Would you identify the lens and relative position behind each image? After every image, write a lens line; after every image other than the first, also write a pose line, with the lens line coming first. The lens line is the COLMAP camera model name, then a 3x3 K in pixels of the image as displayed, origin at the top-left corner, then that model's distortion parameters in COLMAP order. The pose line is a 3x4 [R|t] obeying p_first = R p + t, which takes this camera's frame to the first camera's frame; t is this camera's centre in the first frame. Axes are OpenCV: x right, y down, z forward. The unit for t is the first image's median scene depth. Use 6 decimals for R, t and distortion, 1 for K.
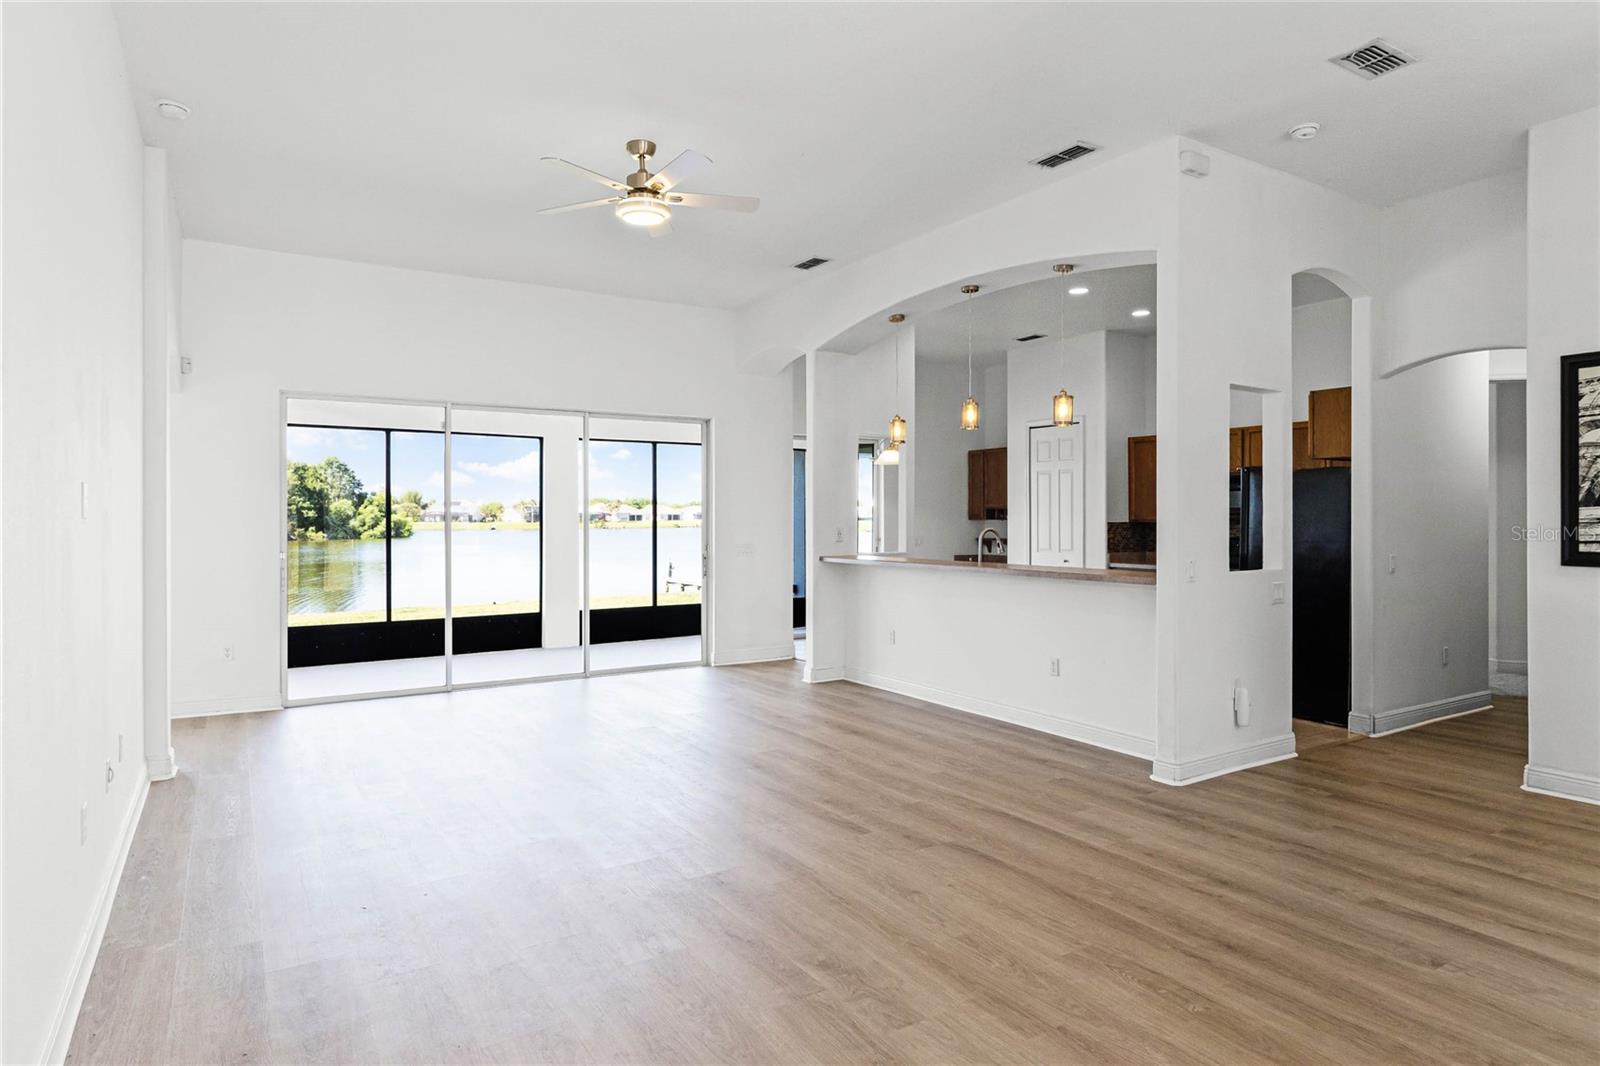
lens RADIAL K [[897.6, 0, 798.9], [0, 897.6, 522.3], [0, 0, 1]] dist [0.000947, -0.000427]
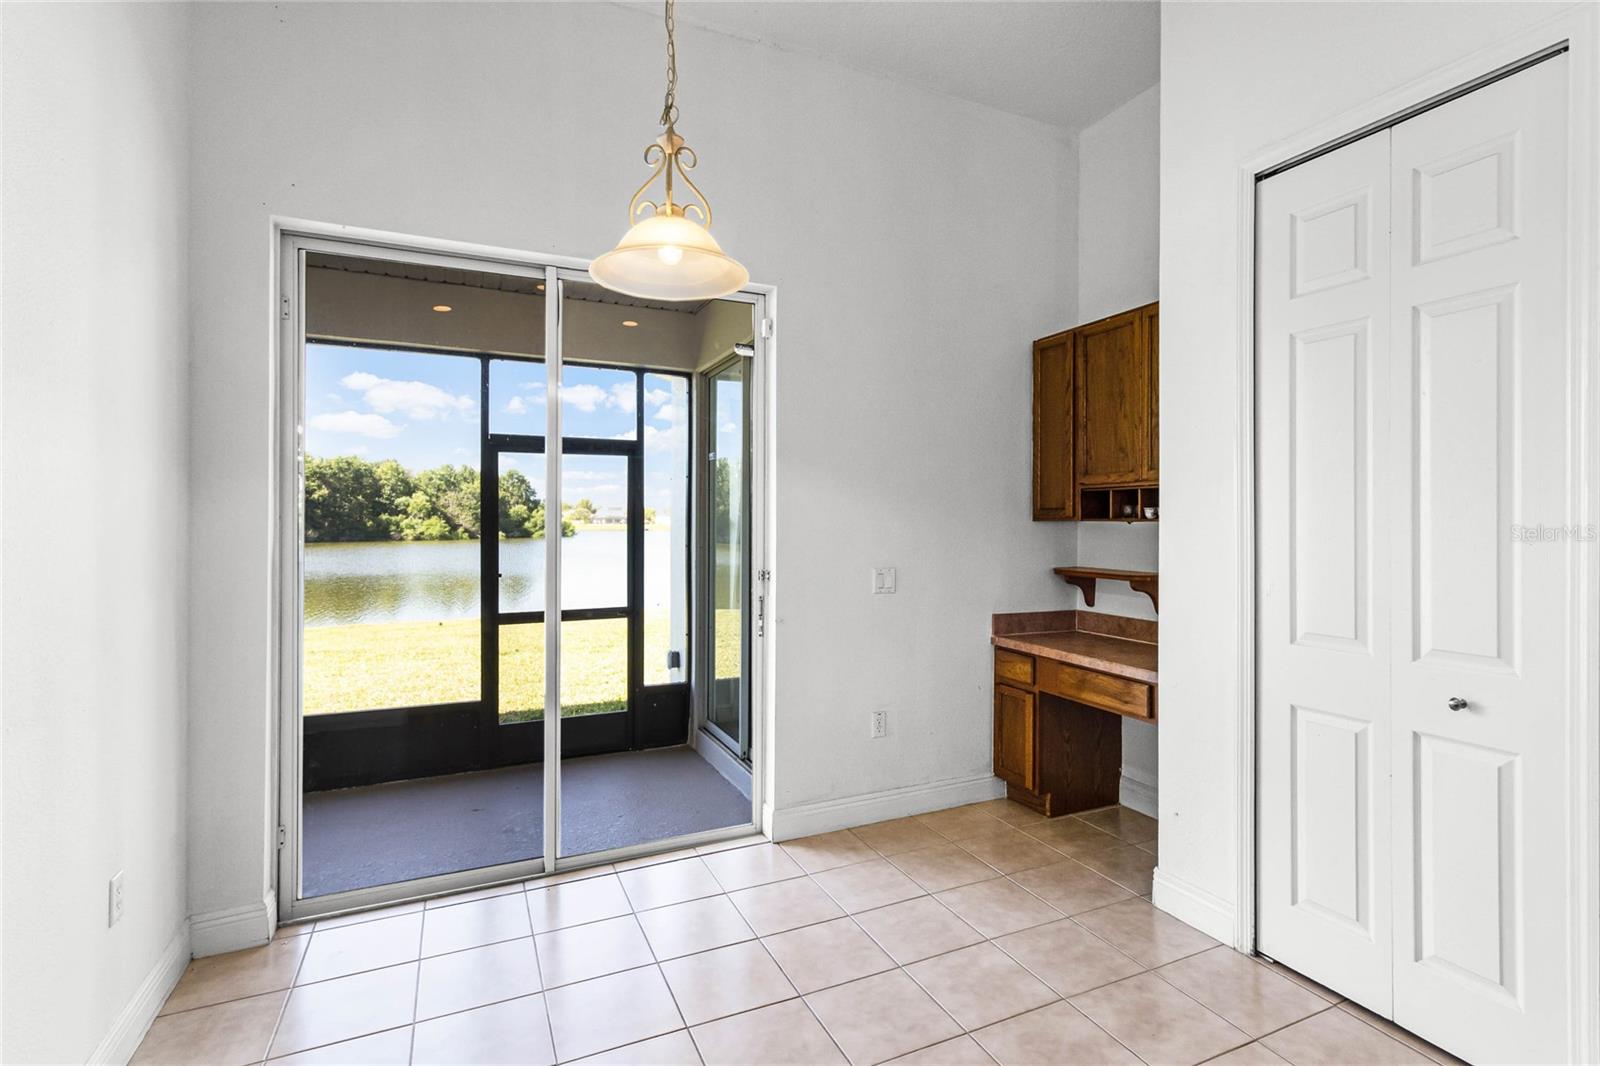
lens RADIAL K [[756.3, 0, 797.4], [0, 756.3, 517.9], [0, 0, 1]] dist [0.007094, 0.000329]
pose [[0.989815, 0.003929, -0.142303, 0.160137], [-0.005391, 0.999937, -0.009893, -0.000206], [0.142255, 0.010560, 0.989774, 0.787362]]
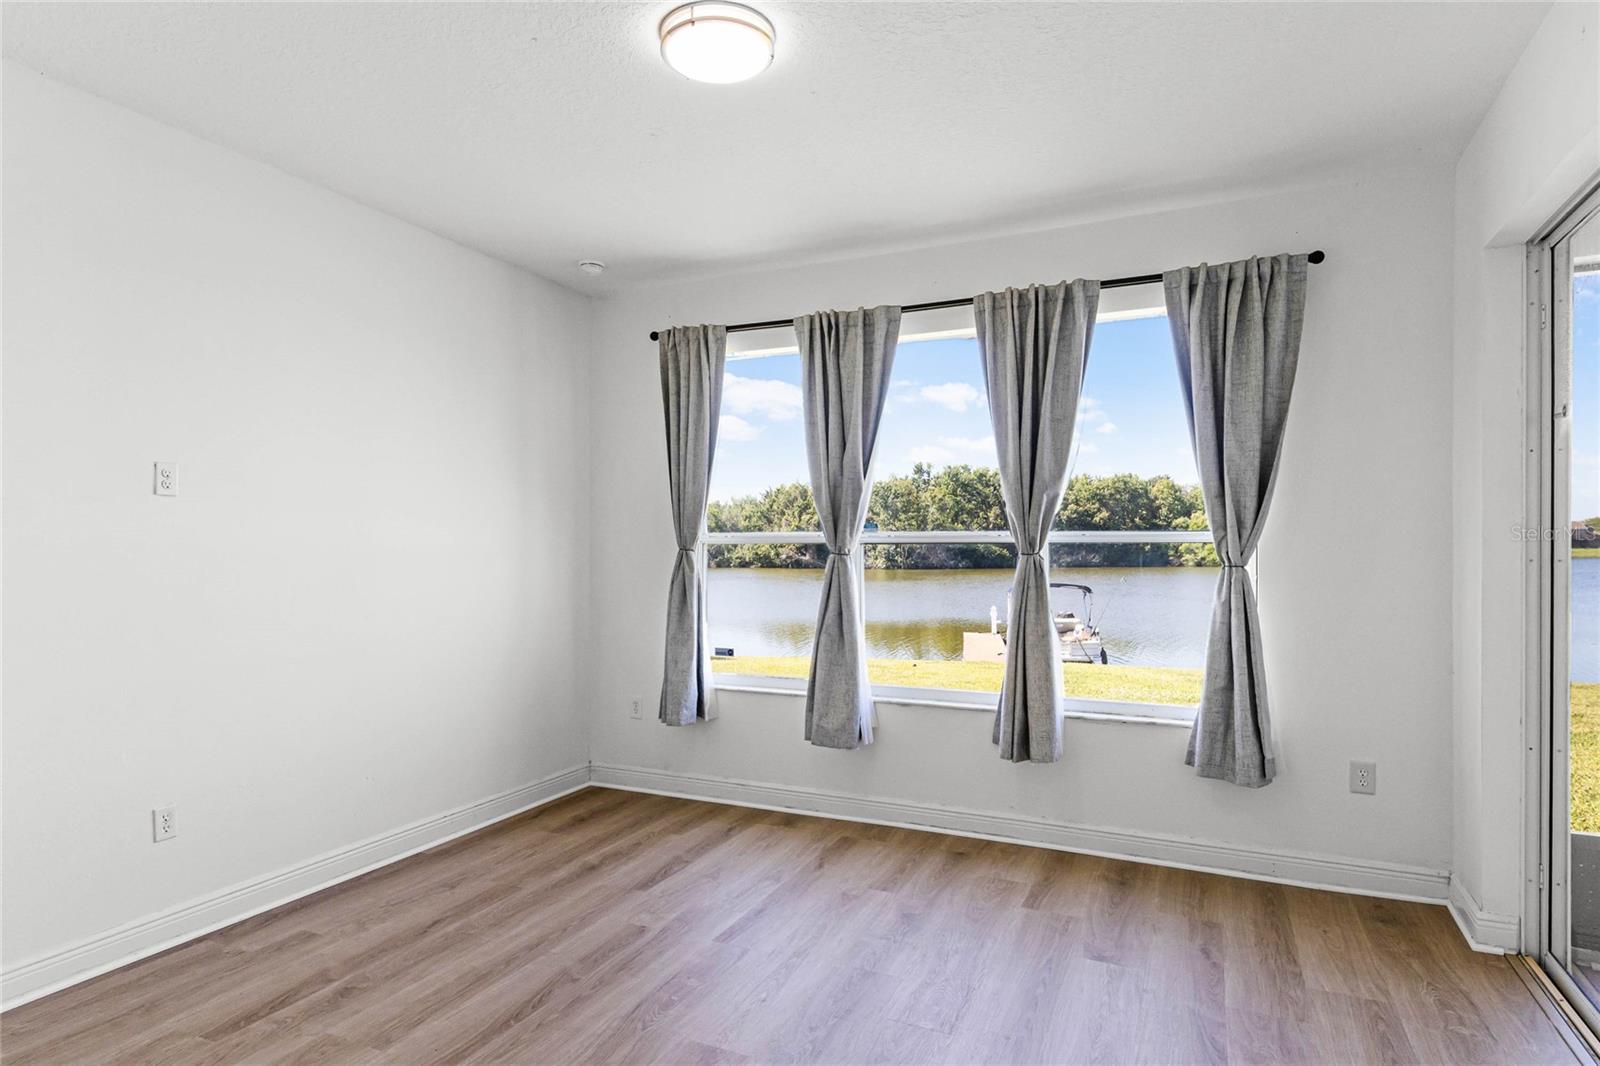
lens RADIAL K [[874.9, 0, 801.7], [0, 874.9, 539.7], [0, 0, 1]] dist [0.001192, 0.000344]
pose [[0.545494, -0.003281, -0.838108, -0.469589], [-0.004507, 0.999966, -0.006847, 0.002946], [0.838103, 0.007512, 0.545461, 0.490156]]
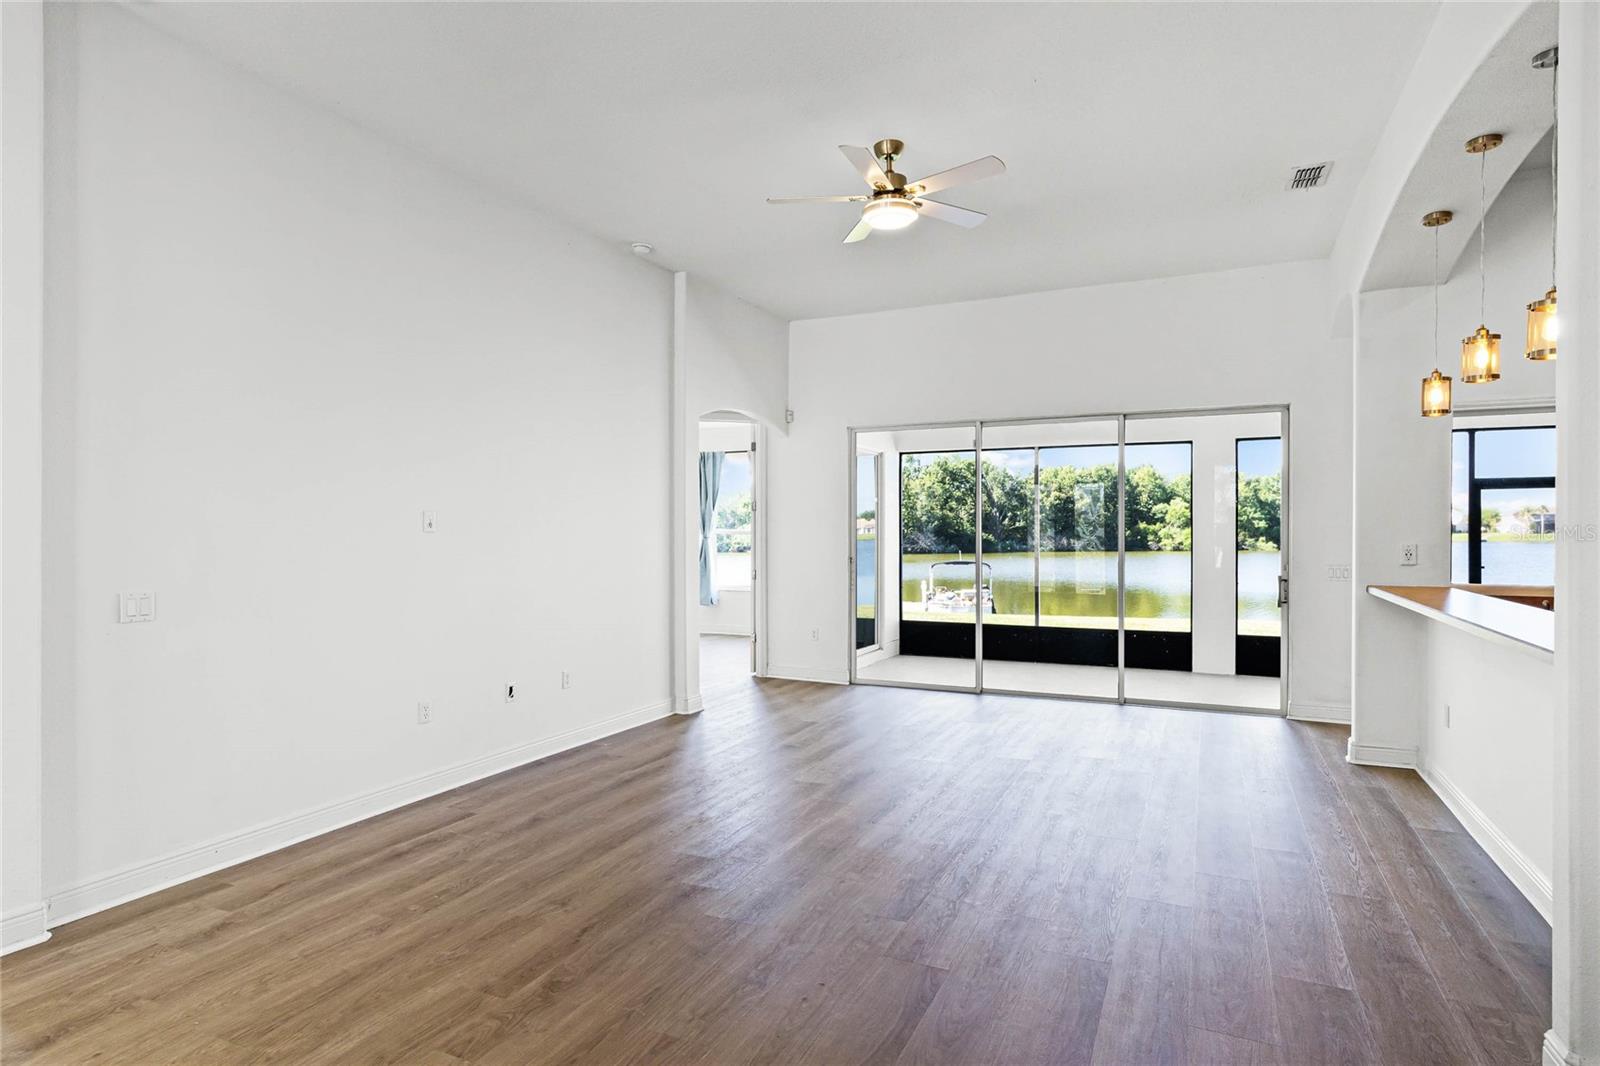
lens RADIAL K [[874.9, 0, 801.7], [0, 874.9, 539.7], [0, 0, 1]] dist [0.001192, 0.000344]
pose [[0.541611, 0.009565, -0.840575, 0.271868], [-0.002747, 0.999950, 0.009609, -0.002392], [0.840625, -0.002896, 0.541611, 0.195175]]
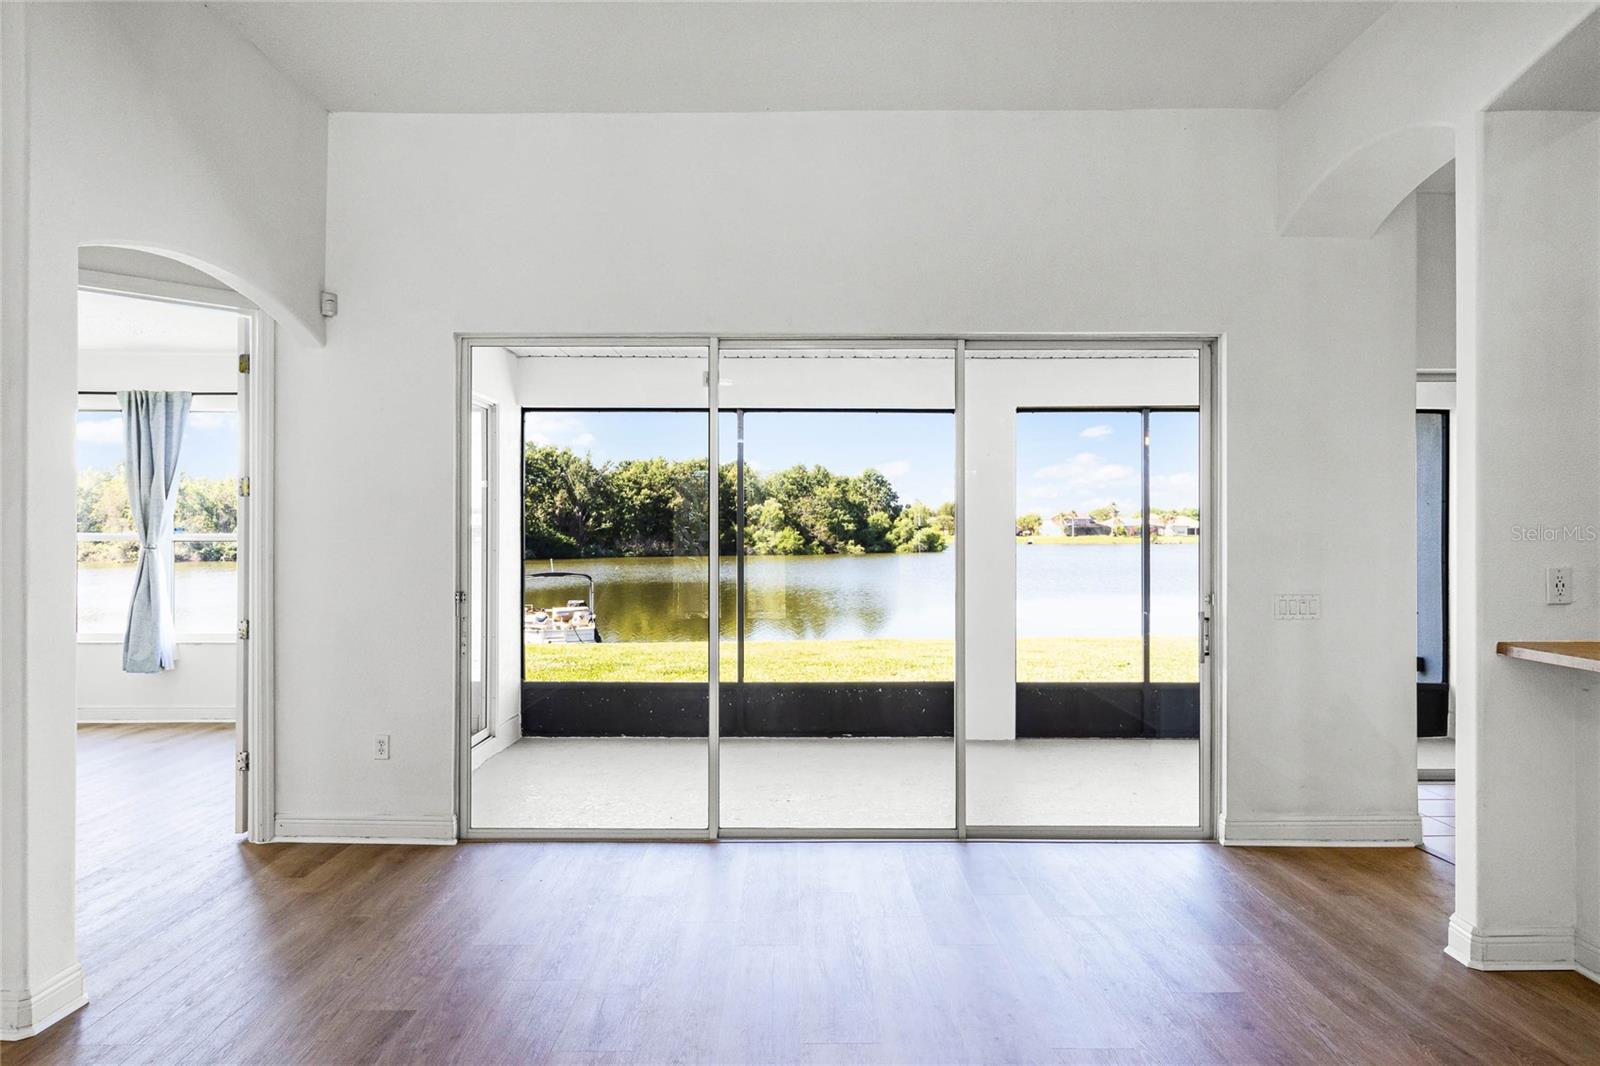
lens RADIAL K [[1000.8, 0, 796.4], [0, 1000.8, 528.0], [0, 0, 1]] dist [0.002243, 0.000736]
pose [[0.846894, -0.000041, -0.531761, -0.002418], [-0.004265, 0.999967, -0.006869, -0.005145], [0.531744, 0.008085, 0.846867, 0.358437]]
